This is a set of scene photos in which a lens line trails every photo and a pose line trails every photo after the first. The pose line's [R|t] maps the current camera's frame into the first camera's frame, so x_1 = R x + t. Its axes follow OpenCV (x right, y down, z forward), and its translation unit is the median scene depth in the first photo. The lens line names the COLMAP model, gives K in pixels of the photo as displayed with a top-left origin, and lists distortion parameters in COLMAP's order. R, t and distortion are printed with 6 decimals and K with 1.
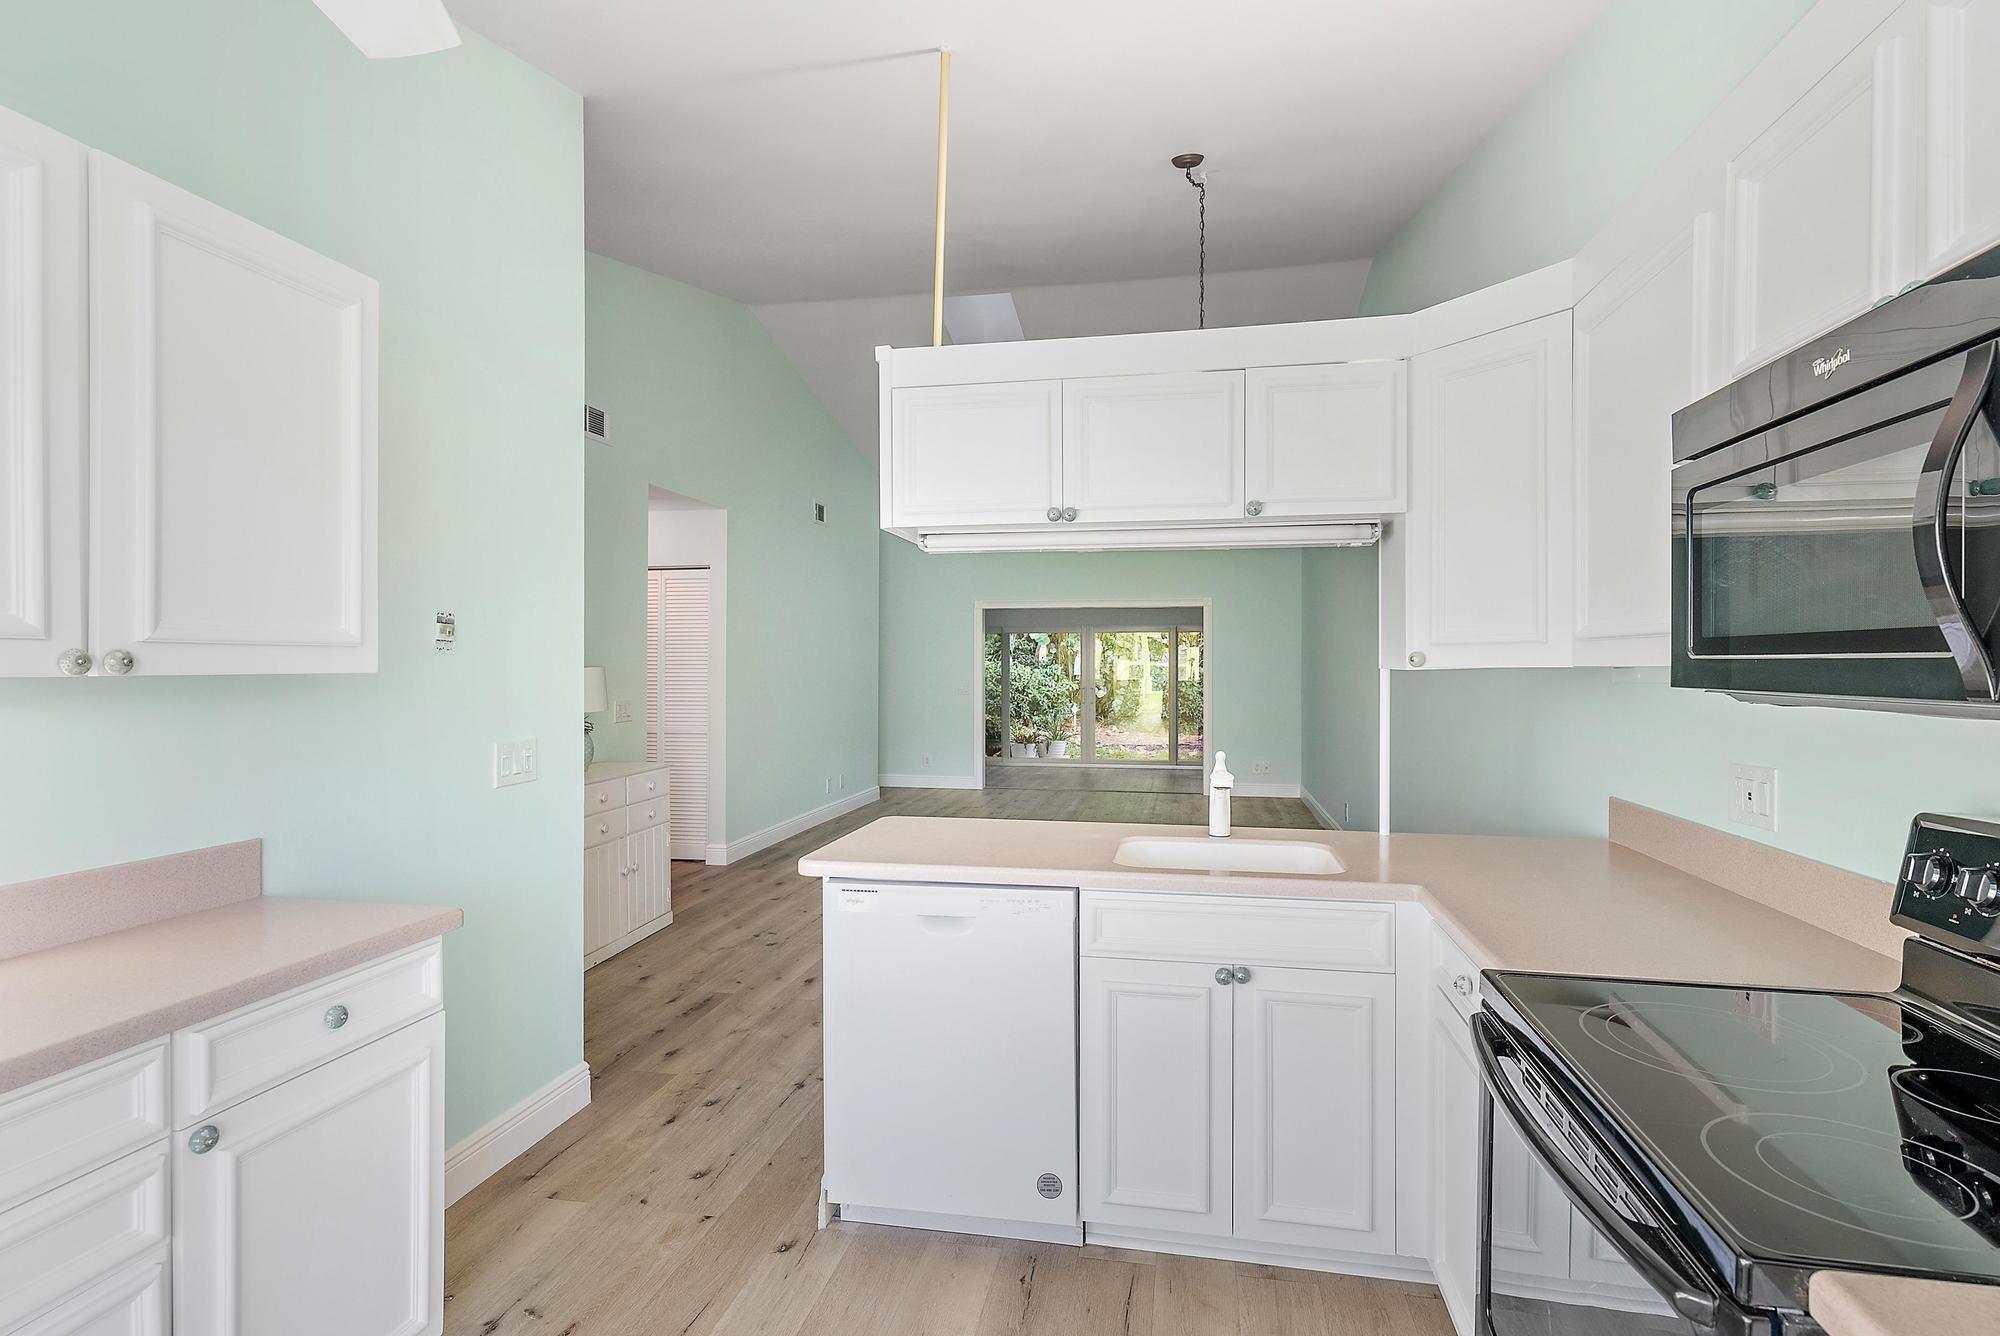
lens RADIAL K [[976.2, 0, 991.2], [0, 976.2, 668.0], [0, 0, 1]] dist [0.008887, -0.001217]
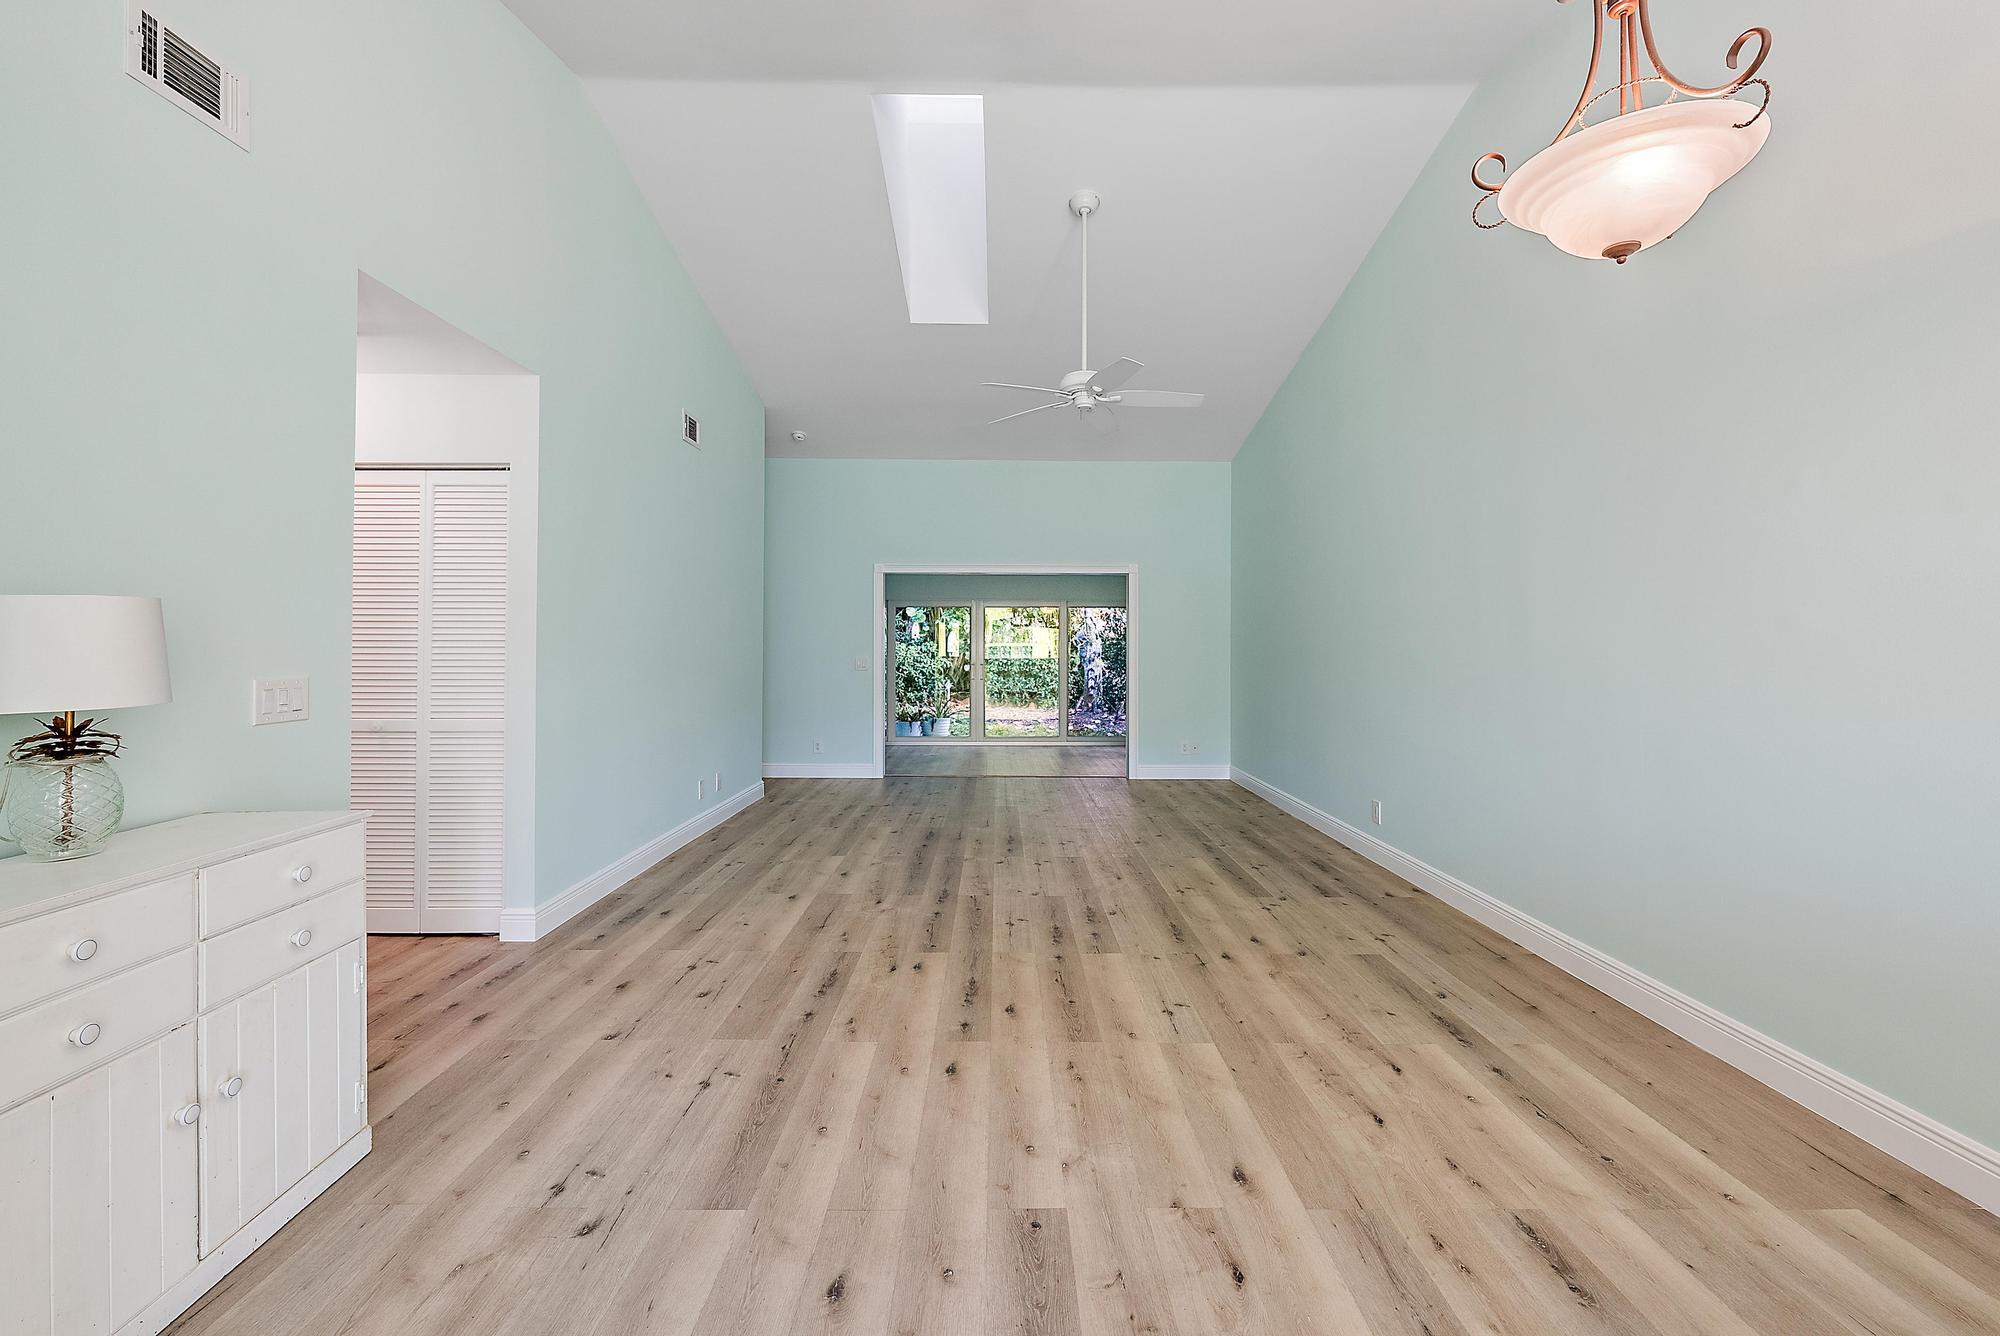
lens RADIAL K [[804.8, 0, 1002.1], [0, 804.8, 644.5], [0, 0, 1]] dist [-0.001319, 0.000293]
pose [[0.979062, 0.002919, 0.203541, -0.038772], [-0.001493, 0.999973, -0.007160, 0.006784], [-0.203556, 0.006706, 0.979040, 0.201103]]
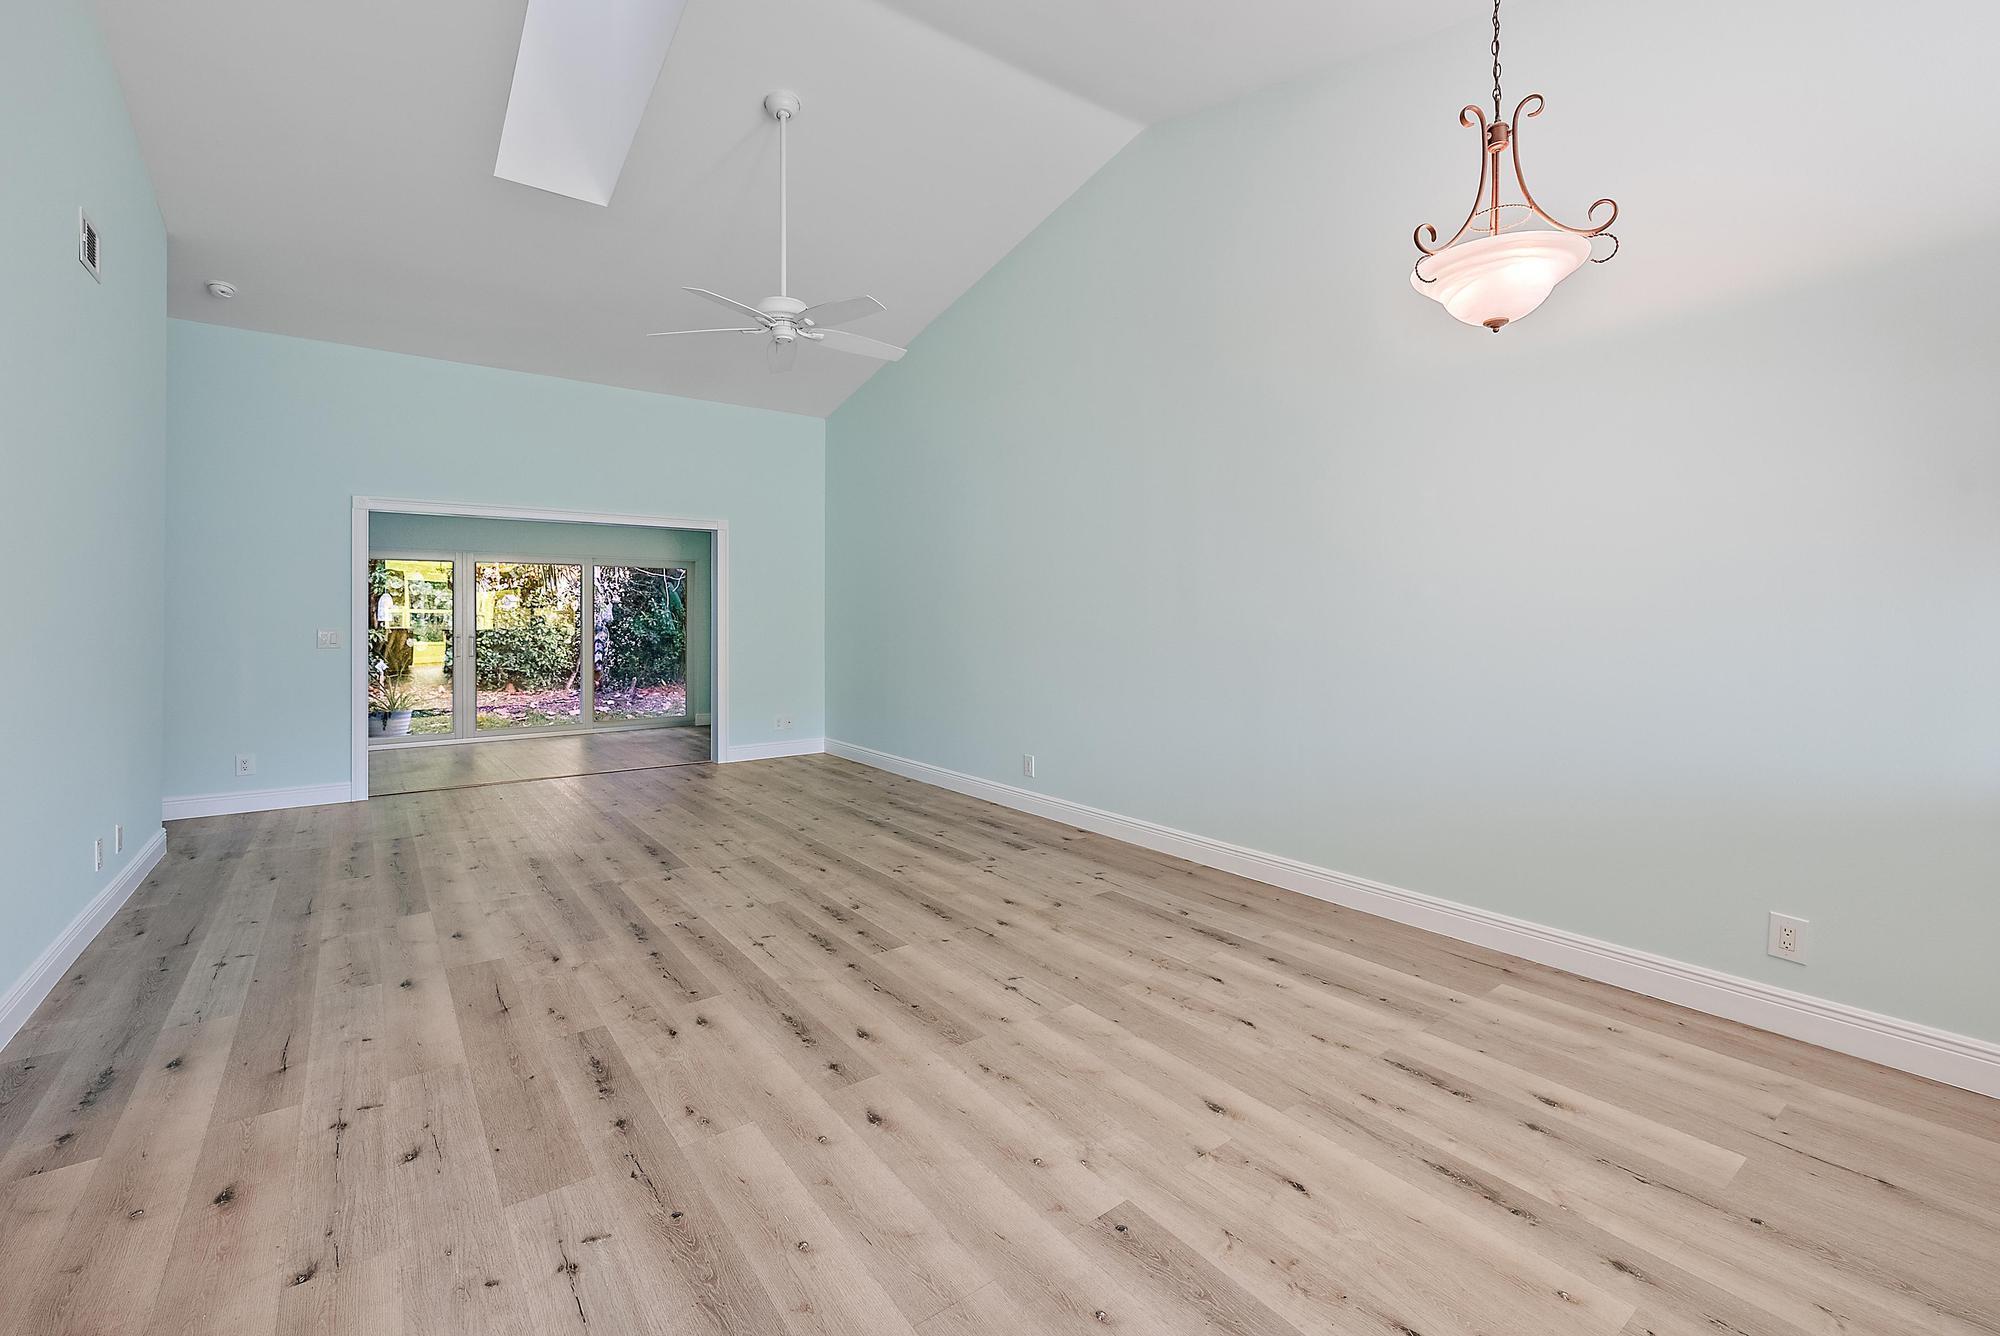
lens RADIAL K [[853.6, 0, 1004.7], [0, 853.6, 613.9], [0, 0, 1]] dist [0.001141, -0.000635]
pose [[0.663031, -0.000953, 0.748592, -0.110975], [0.004187, 0.999988, -0.002435, 0.006600], [-0.748580, 0.004749, 0.663027, 0.251513]]
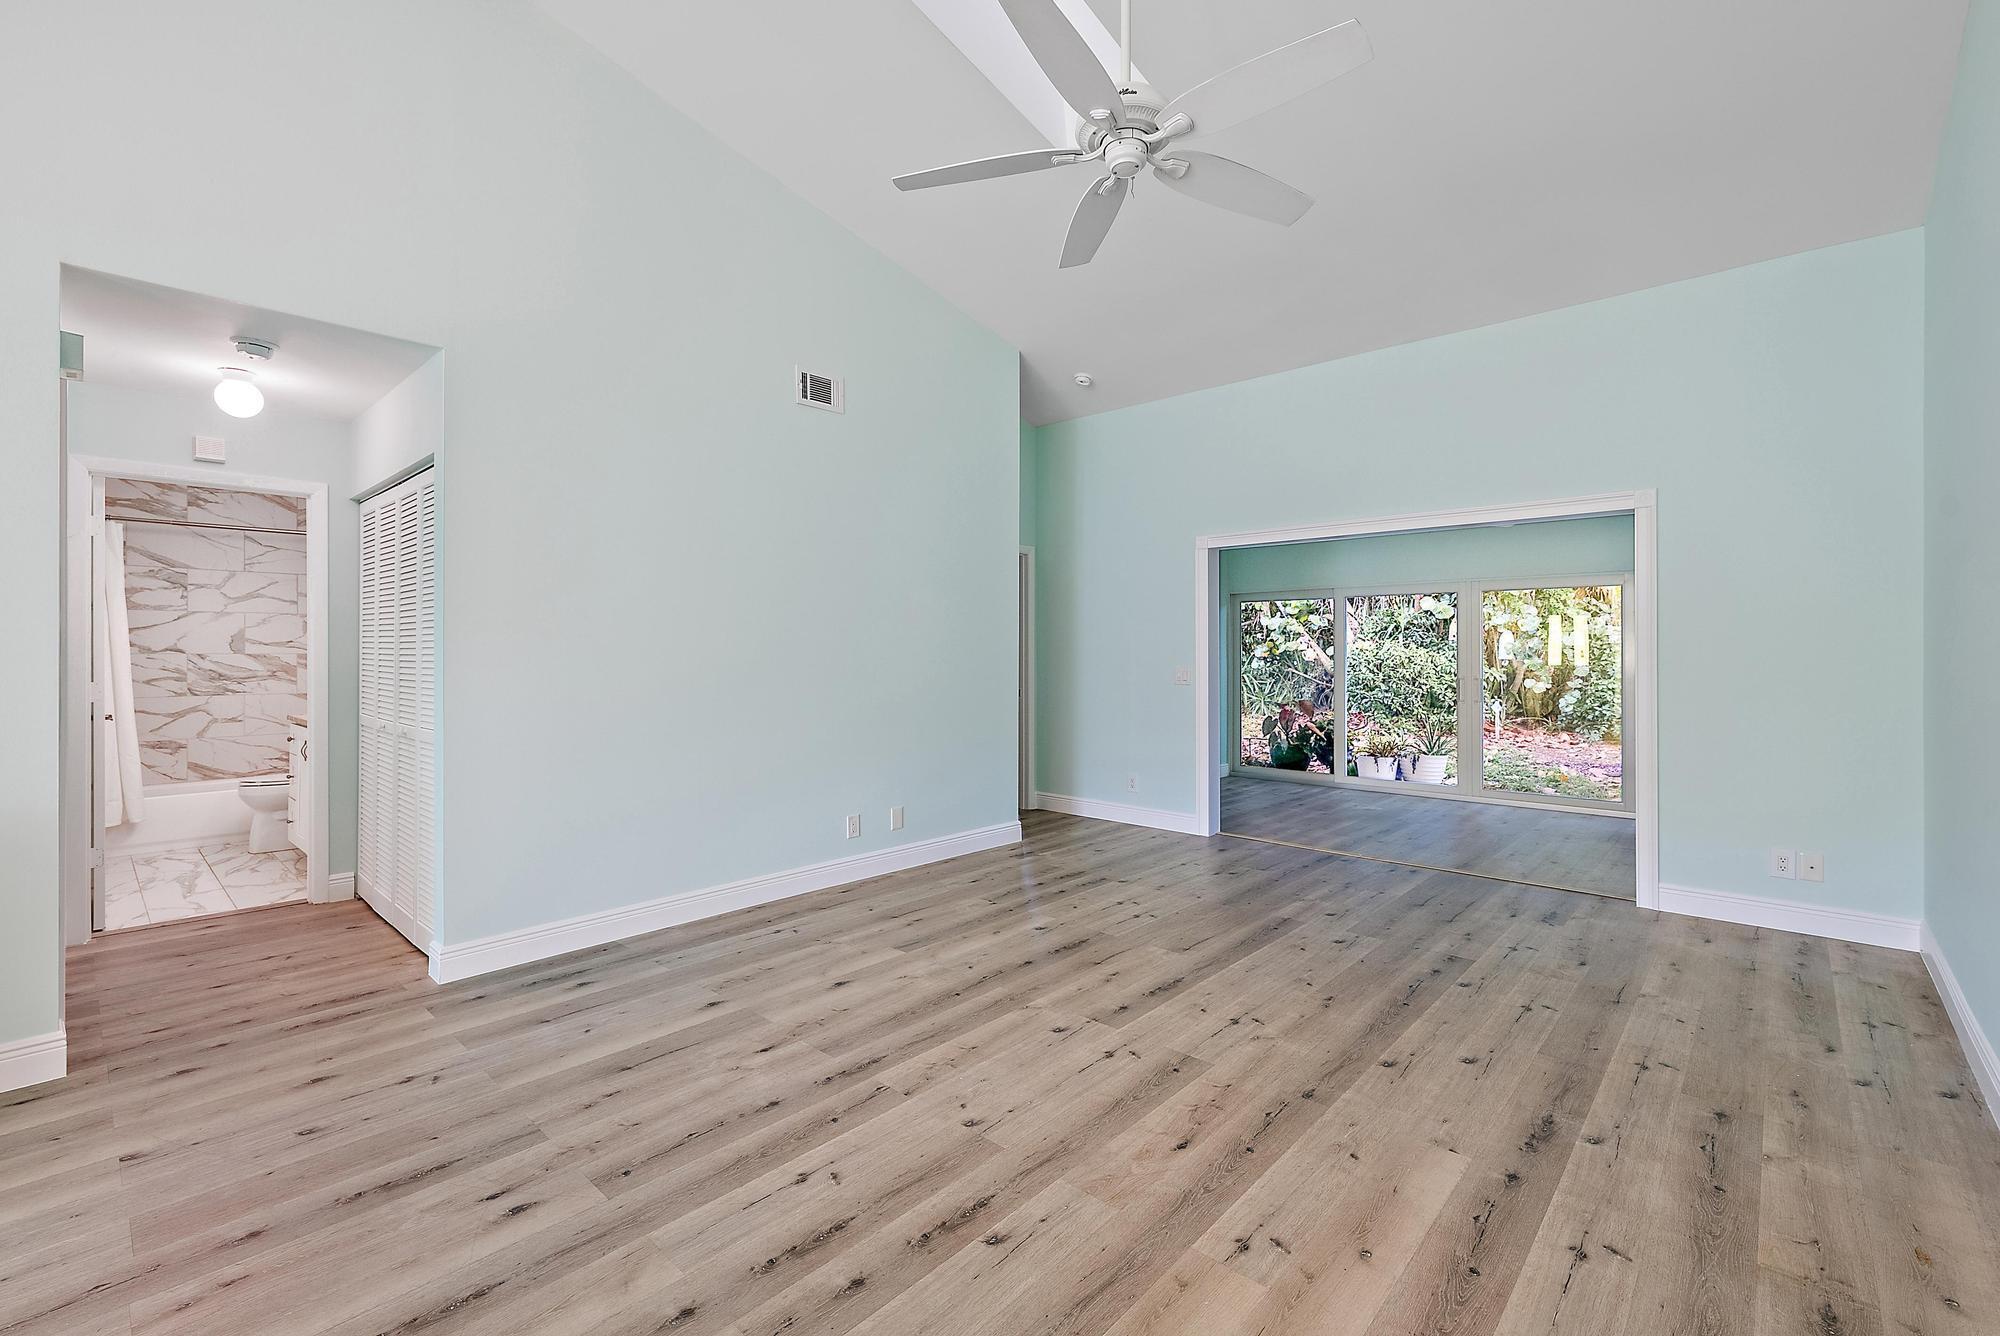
lens RADIAL K [[856.3, 0, 1000.3], [0, 856.3, 653.0], [0, 0, 1]] dist [0.002597, 0.000043]
pose [[0.858134, -0.000595, -0.513425, 0.119161], [-0.001164, 0.999995, -0.003105, 0.006239], [0.513424, 0.003262, 0.858129, 0.345815]]
